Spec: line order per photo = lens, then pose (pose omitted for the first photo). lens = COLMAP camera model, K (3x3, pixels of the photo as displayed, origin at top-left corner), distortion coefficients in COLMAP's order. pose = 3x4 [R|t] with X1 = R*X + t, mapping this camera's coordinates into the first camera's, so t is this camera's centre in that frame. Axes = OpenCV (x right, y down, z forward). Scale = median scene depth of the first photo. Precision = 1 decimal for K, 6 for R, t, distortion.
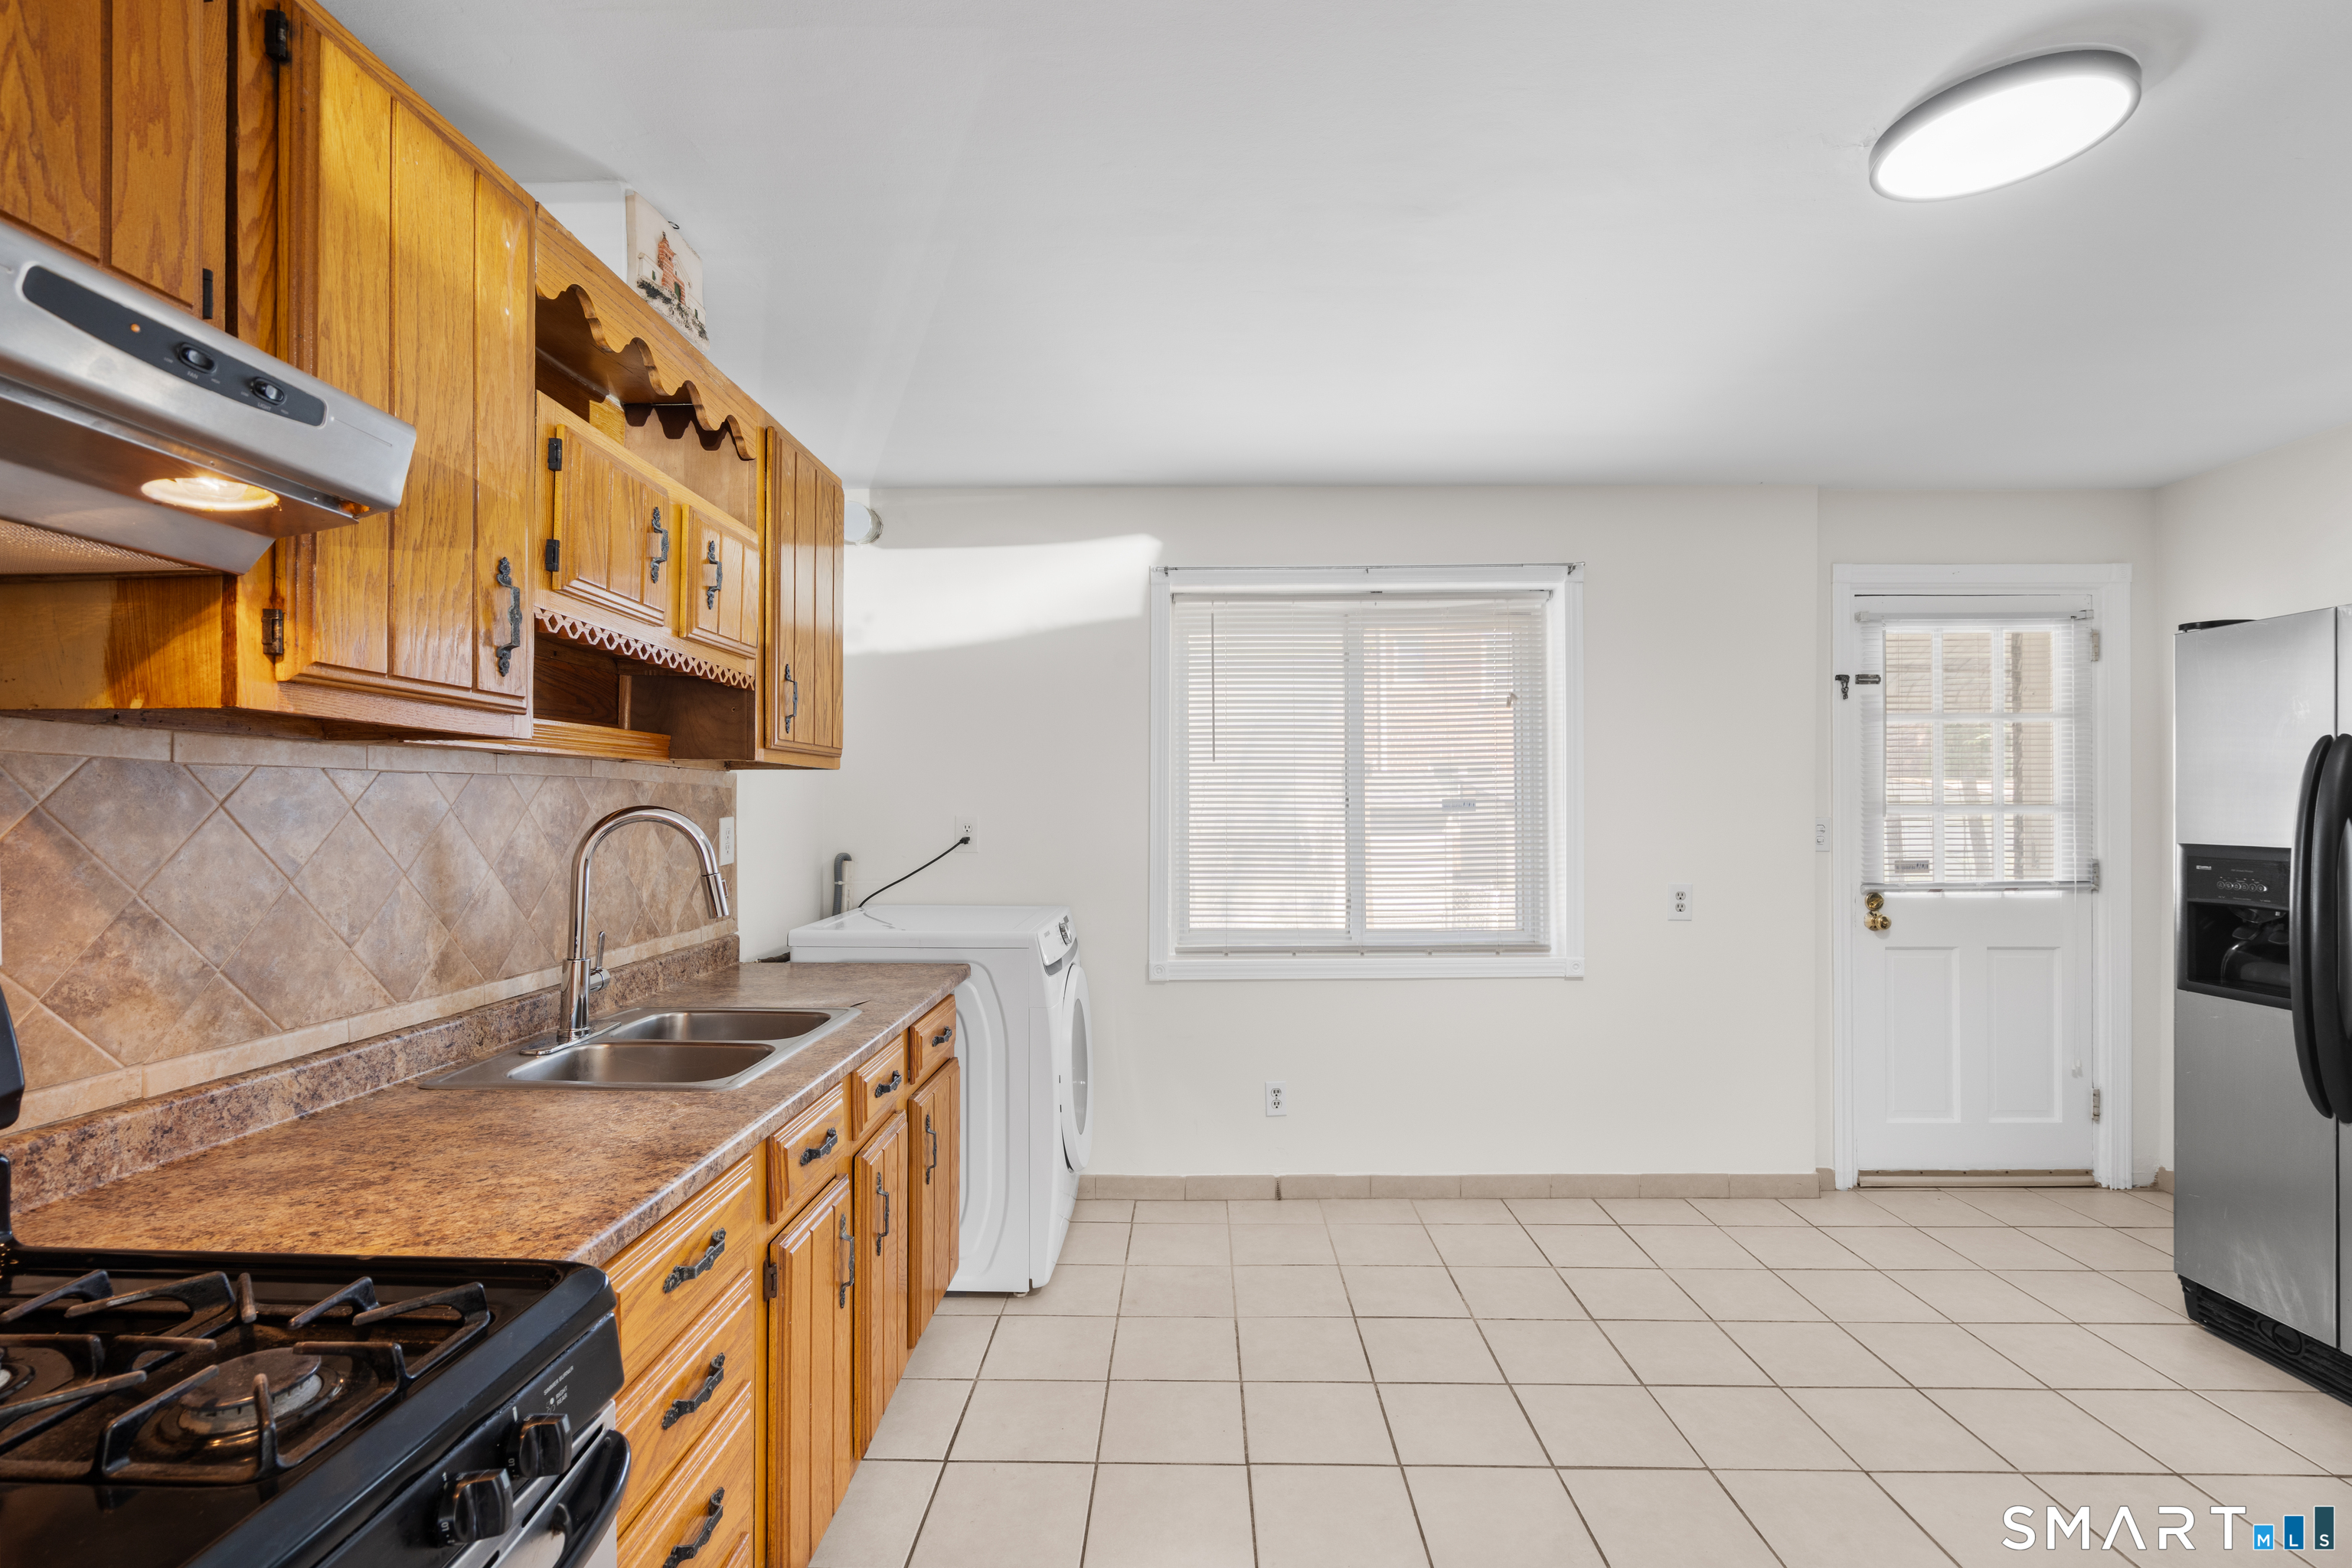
lens RADIAL K [[1067.9, 0, 1186.3], [0, 1067.9, 797.4], [0, 0, 1]] dist [-0.004814, 0.003342]
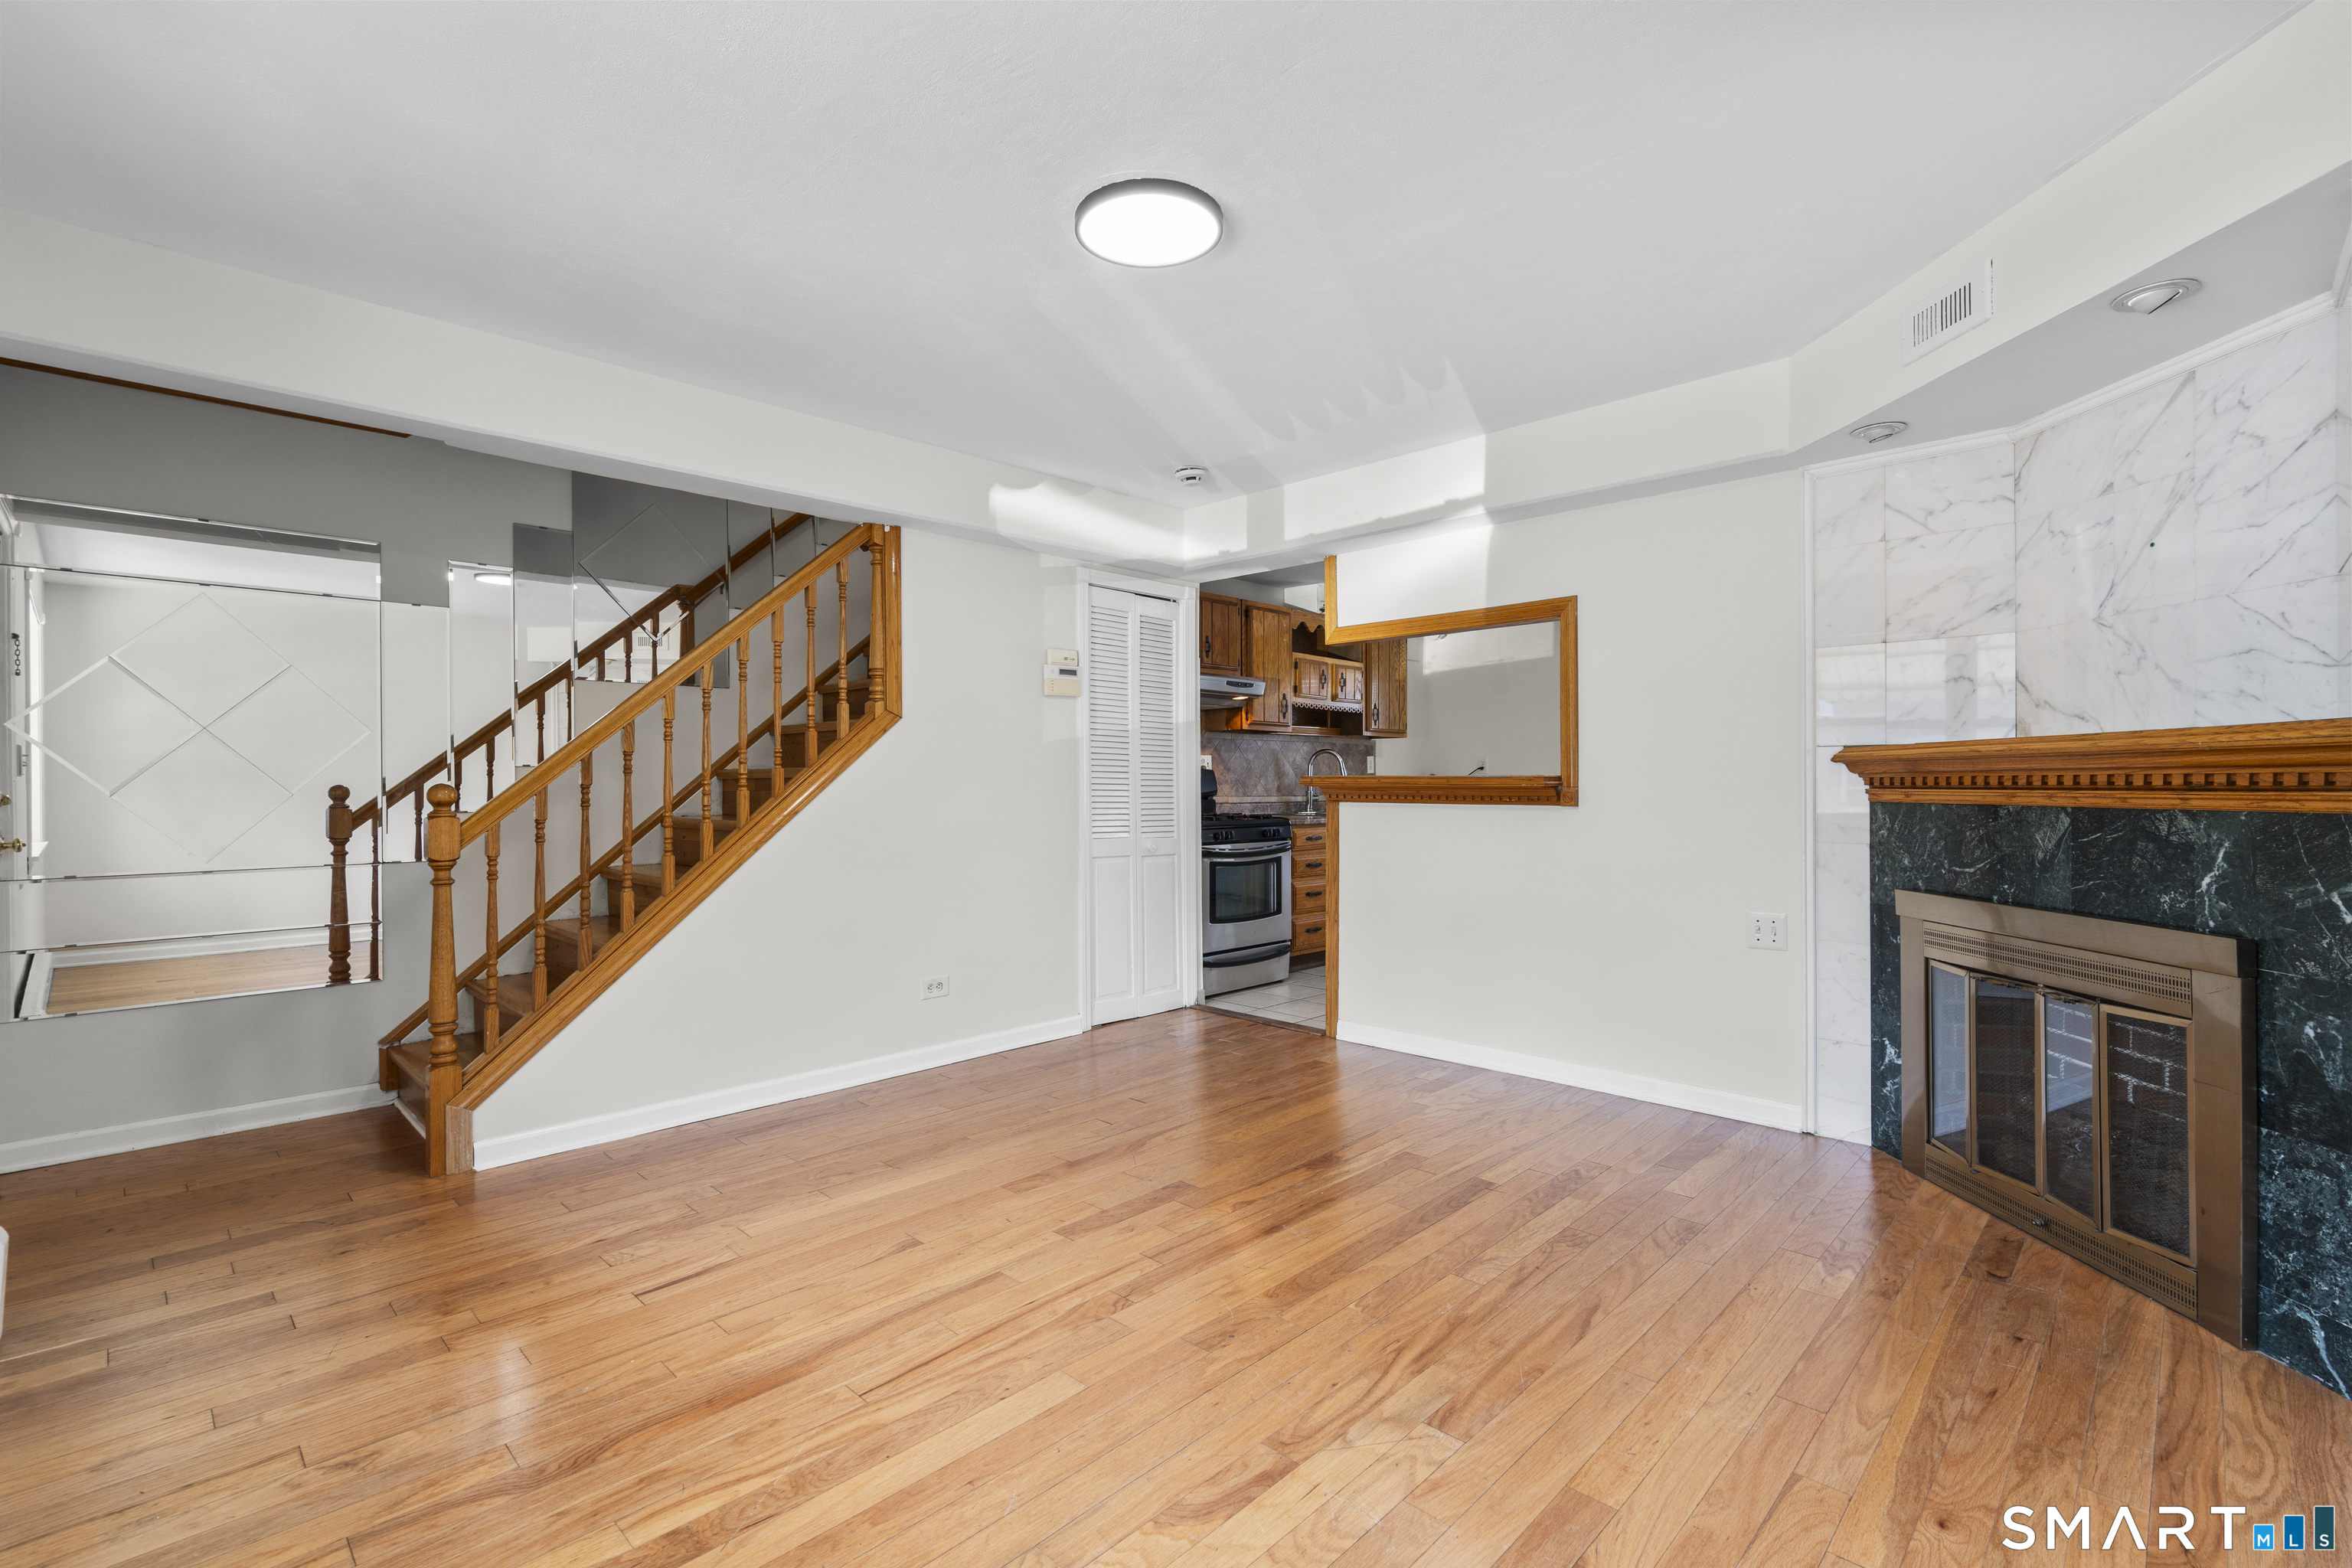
lens RADIAL K [[1067.9, 0, 1146.5], [0, 1067.9, 792.0], [0, 0, 1]] dist [-0.004814, 0.003342]
pose [[0.705314, 0.006438, -0.708866, 1.116054], [0.006314, 0.999862, 0.015363, 0.064304], [0.708867, -0.015311, 0.705176, -1.354278]]
